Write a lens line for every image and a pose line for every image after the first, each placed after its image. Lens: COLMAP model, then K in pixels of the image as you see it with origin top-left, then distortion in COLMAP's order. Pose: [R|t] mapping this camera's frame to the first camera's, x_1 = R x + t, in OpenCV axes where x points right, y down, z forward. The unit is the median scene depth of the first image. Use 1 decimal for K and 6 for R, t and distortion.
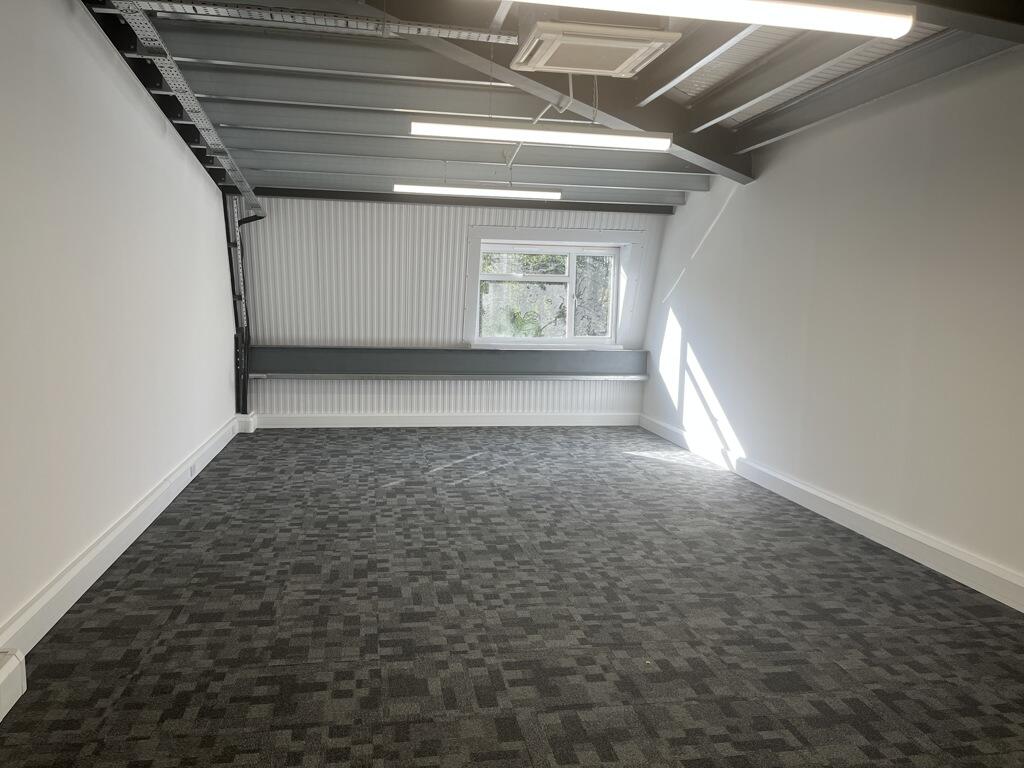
lens RADIAL K [[773.9, 0, 504.2], [0, 773.9, 385.9], [0, 0, 1]] dist [0.105929, -0.152275]
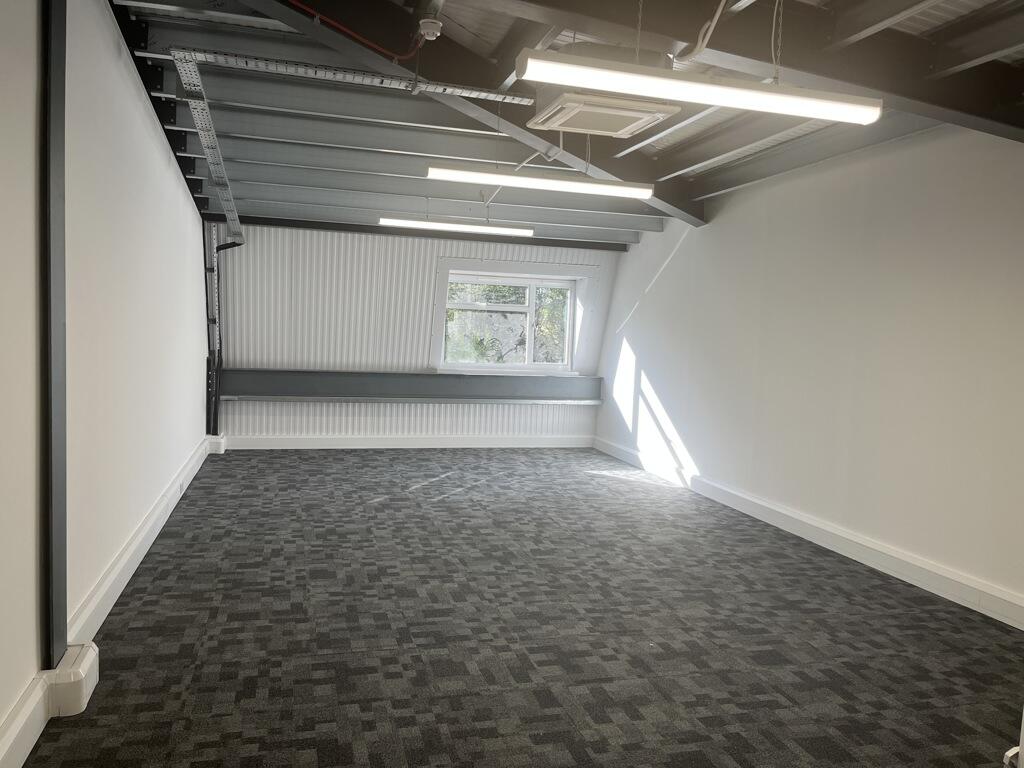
lens RADIAL K [[773.9, 0, 504.2], [0, 773.9, 385.9], [0, 0, 1]] dist [0.105929, -0.152275]
pose [[0.995238, 0.009124, 0.097045, -0.109168], [-0.005642, 0.999332, -0.036097, 0.012373], [-0.097310, 0.035378, 0.994625, -0.099009]]
